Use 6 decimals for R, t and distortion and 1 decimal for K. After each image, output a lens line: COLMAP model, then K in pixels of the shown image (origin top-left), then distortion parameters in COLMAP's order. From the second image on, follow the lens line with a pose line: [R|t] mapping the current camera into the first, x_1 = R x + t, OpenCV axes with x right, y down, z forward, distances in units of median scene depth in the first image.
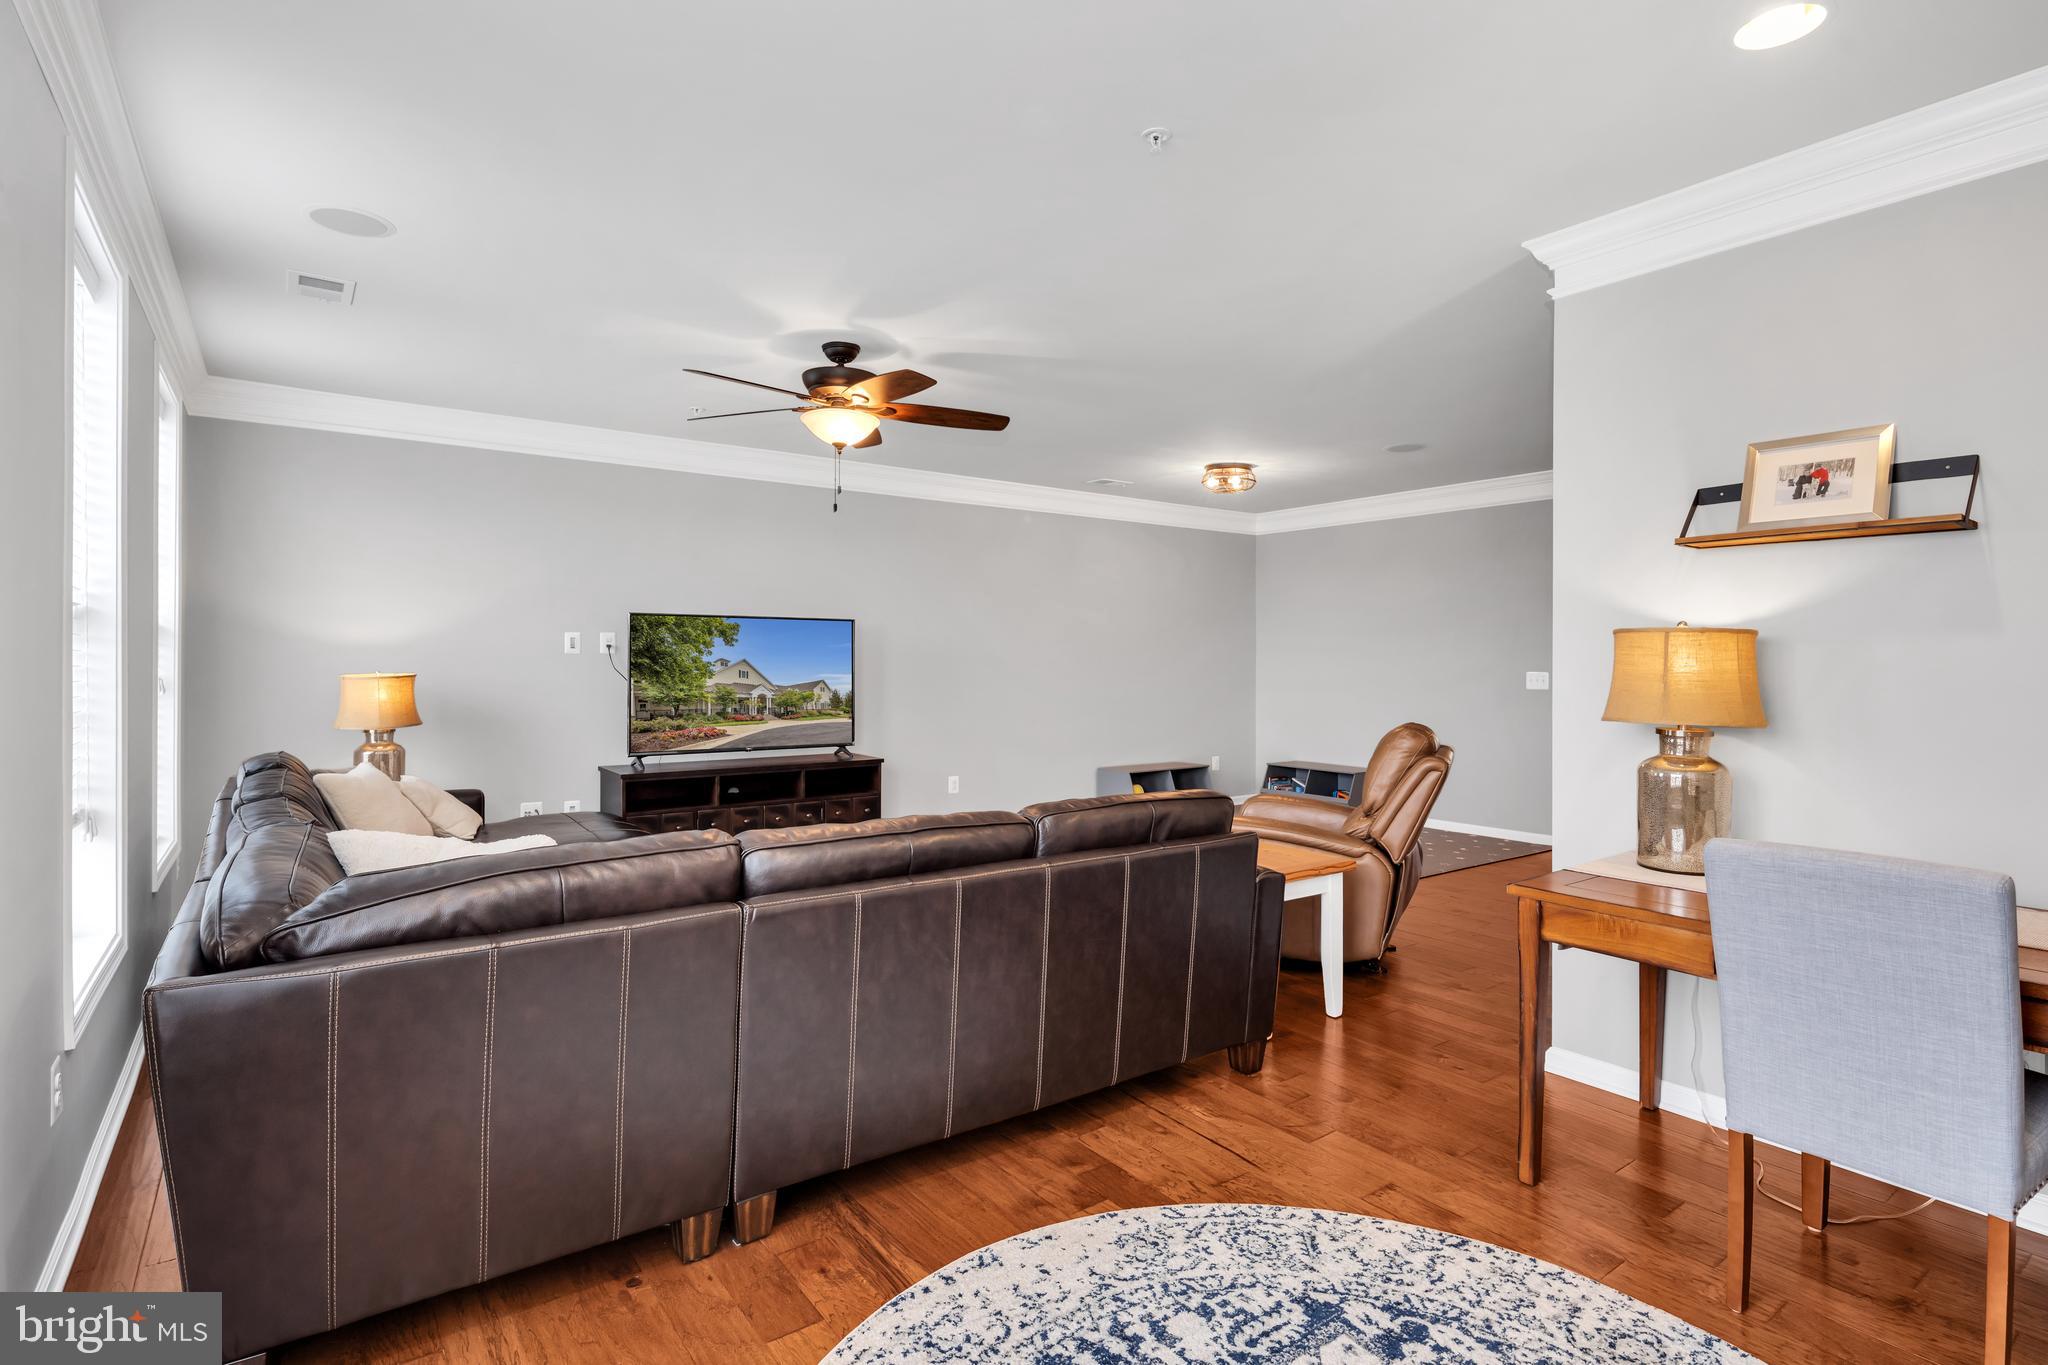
lens RADIAL K [[1002.1, 0, 1023.6], [0, 1002.1, 668.6], [0, 0, 1]] dist [0.001147, -0.002684]
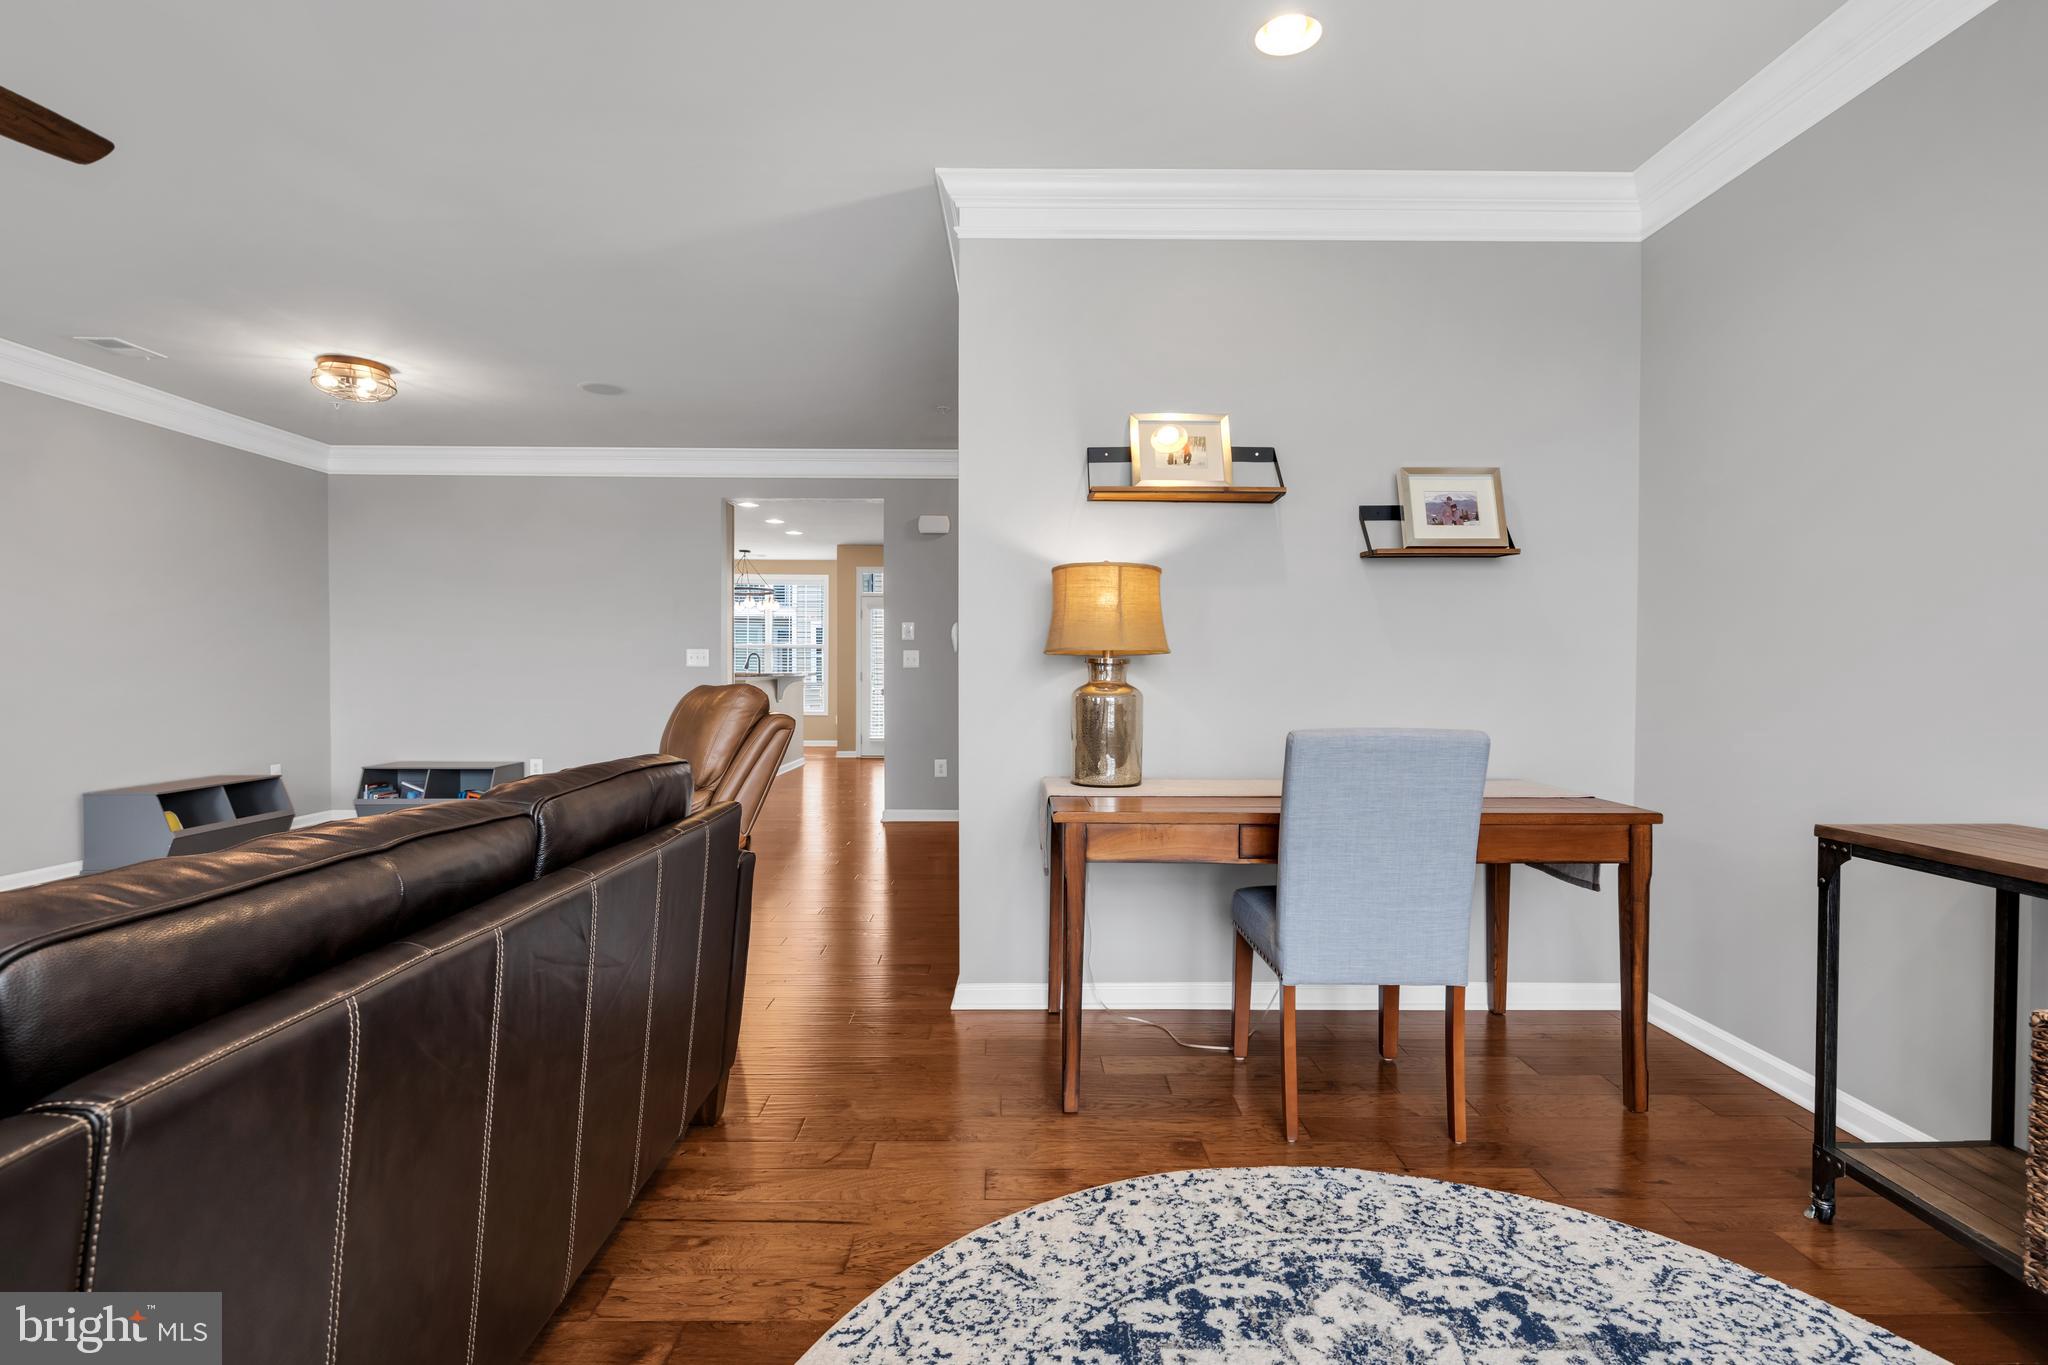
lens RADIAL K [[990.9, 0, 1024.4], [0, 990.9, 687.4], [0, 0, 1]] dist [0.002859, -0.000750]
pose [[0.581004, -0.018175, 0.813698, -0.326098], [0.005726, 0.999817, 0.018244, 0.081993], [-0.813881, -0.005940, 0.581002, 0.498266]]
